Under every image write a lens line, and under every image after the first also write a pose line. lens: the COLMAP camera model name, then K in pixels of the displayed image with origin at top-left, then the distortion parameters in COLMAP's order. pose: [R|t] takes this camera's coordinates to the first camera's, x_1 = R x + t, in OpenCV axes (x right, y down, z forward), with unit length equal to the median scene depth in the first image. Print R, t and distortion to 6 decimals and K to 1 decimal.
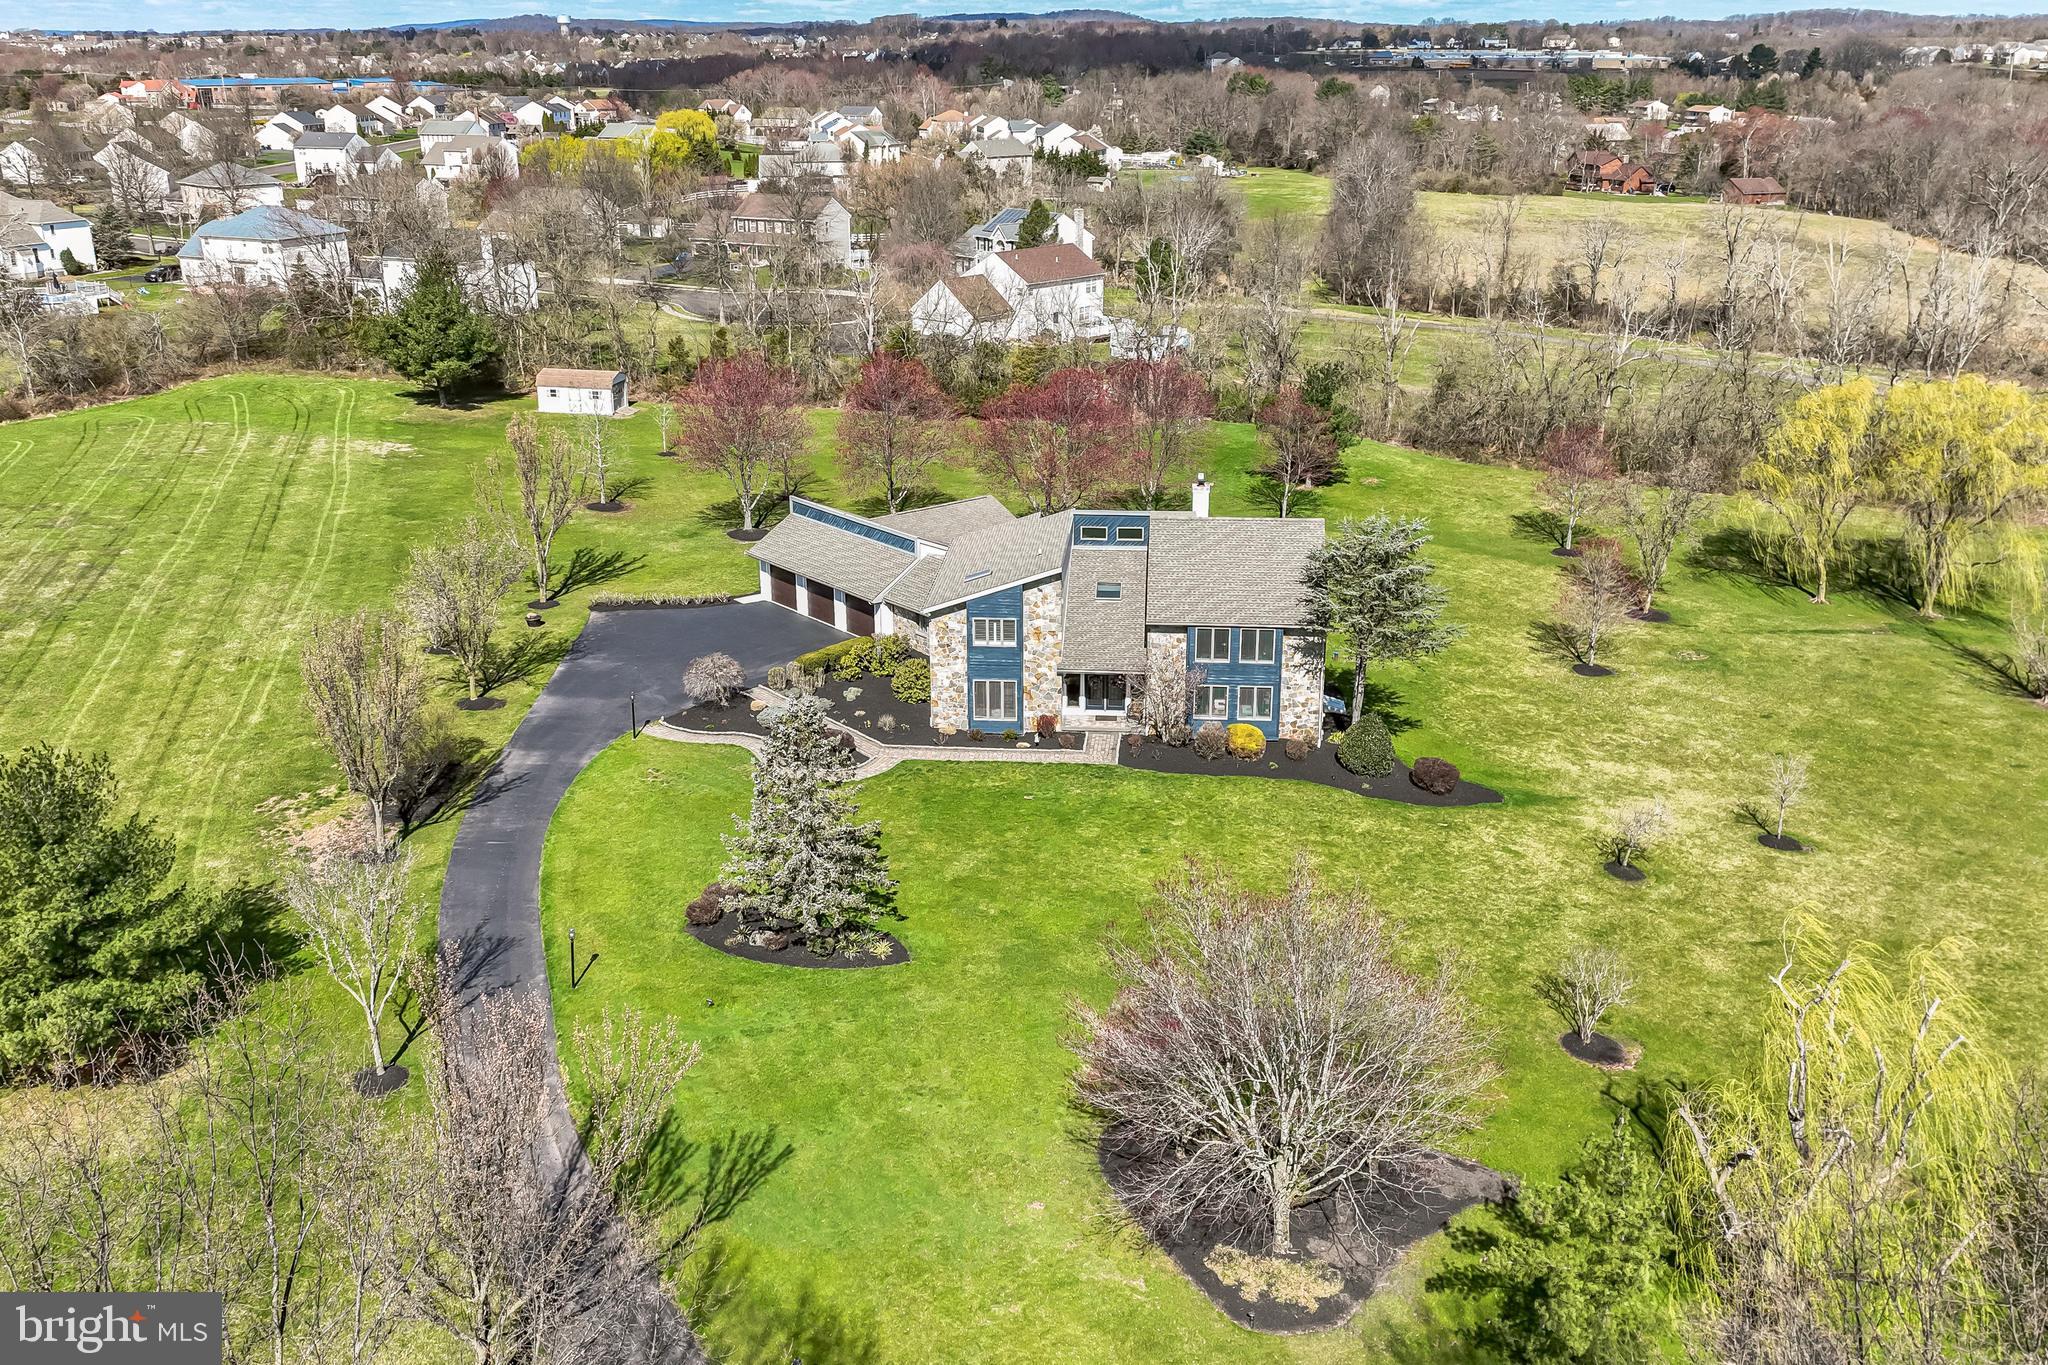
lens RADIAL K [[1764.1, 0, 1053.5], [0, 1764.1, 682.2], [0, 0, 1]] dist [0.017372, -0.009789]
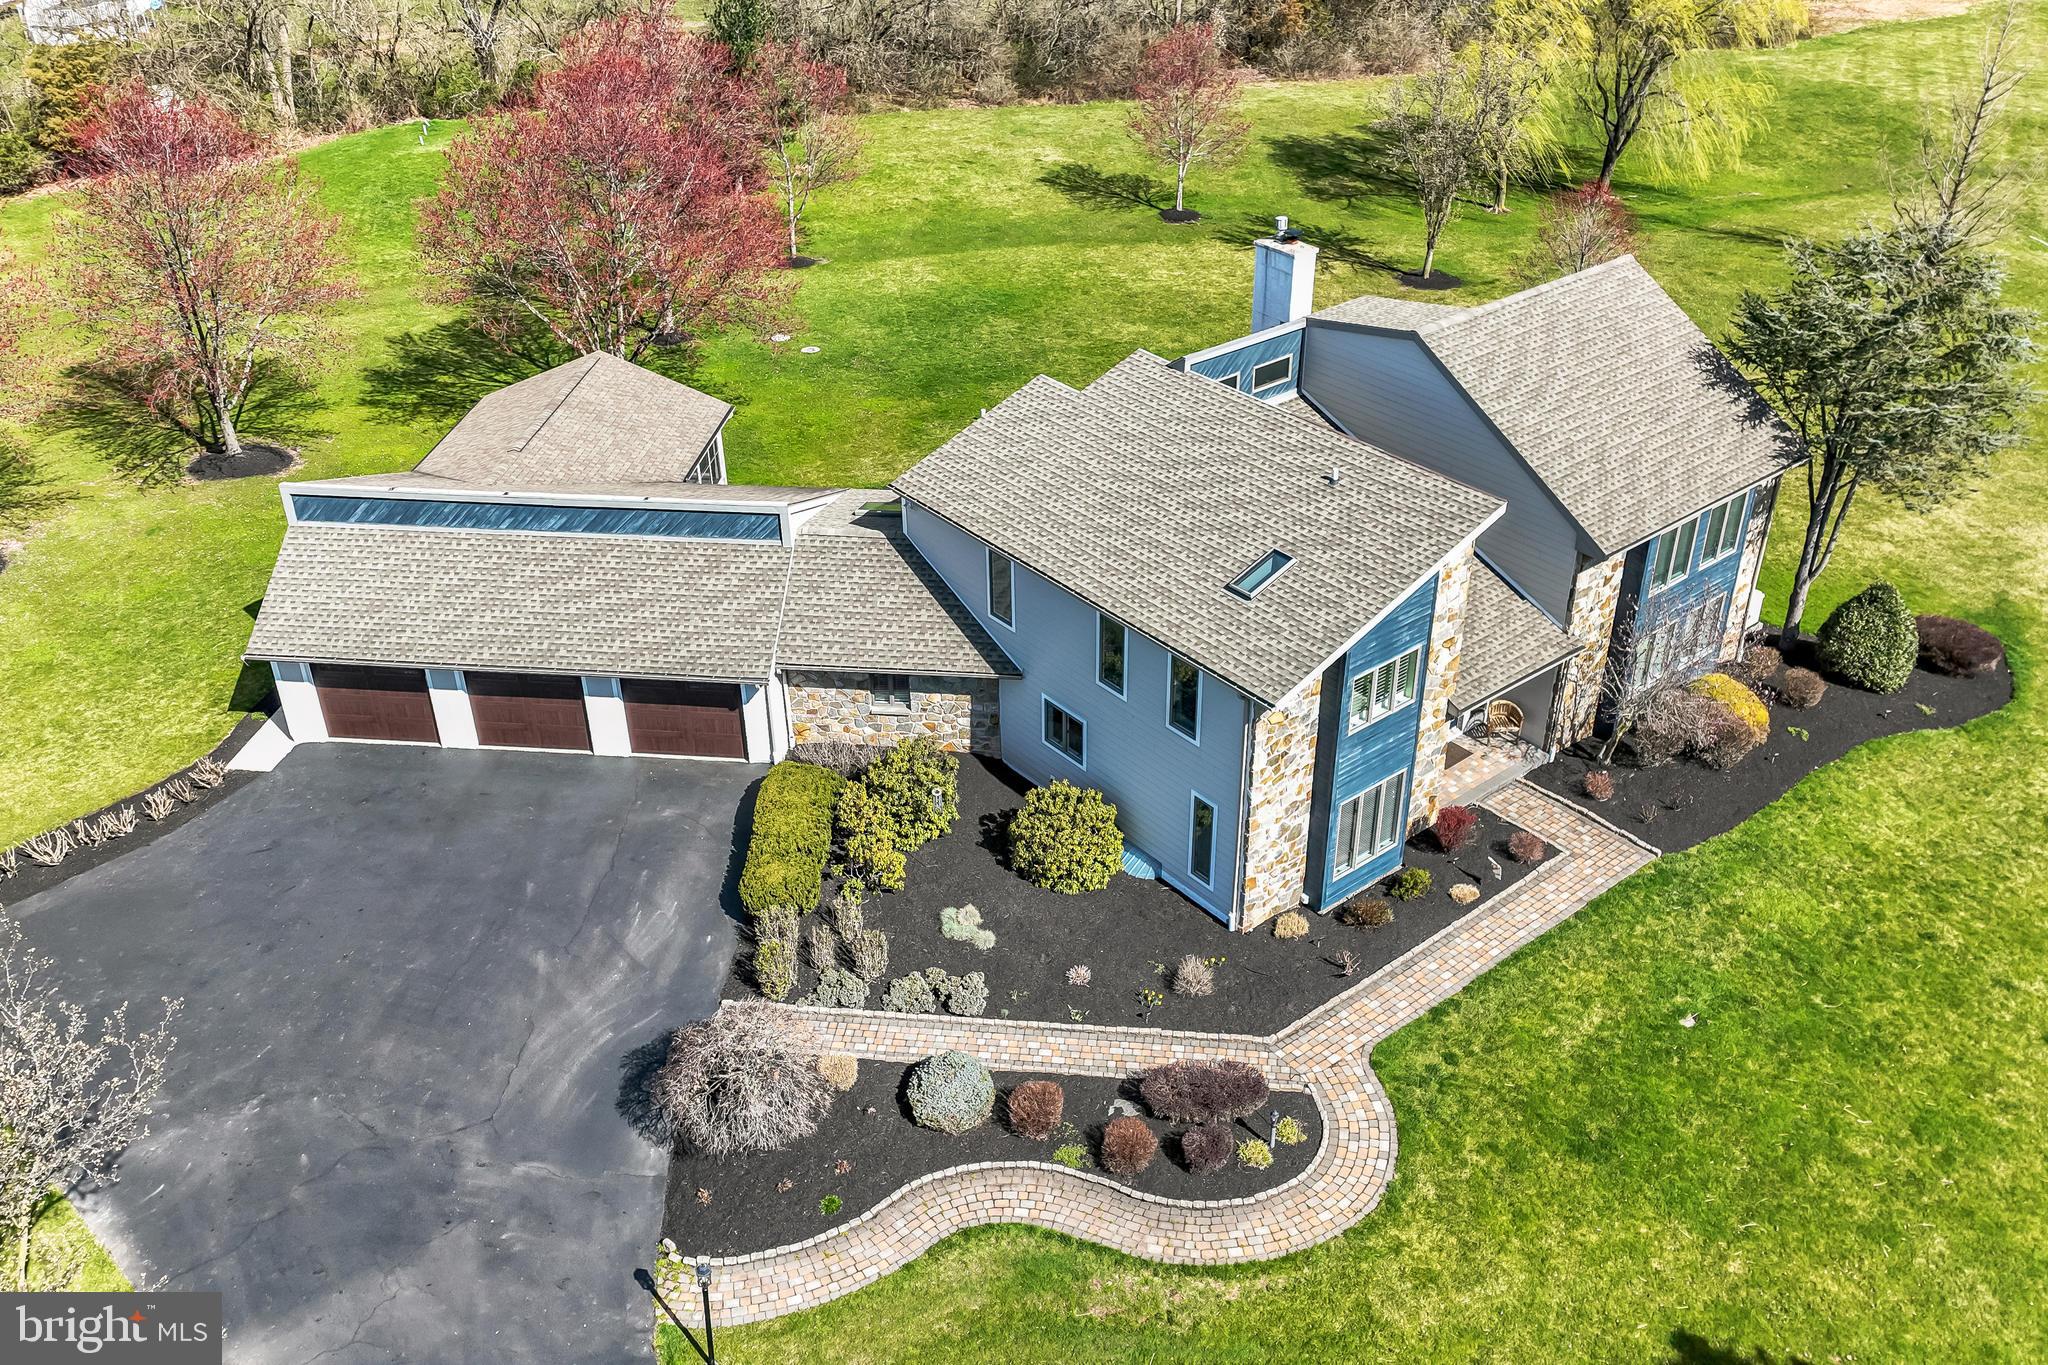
lens RADIAL K [[1764.1, 0, 1053.5], [0, 1764.1, 682.2], [0, 0, 1]] dist [0.017372, -0.009789]
pose [[0.727554, -0.365917, 0.580319, -0.313816], [0.238786, 0.928059, 0.285813, -0.158258], [-0.643154, -0.069372, 0.762588, 0.657475]]
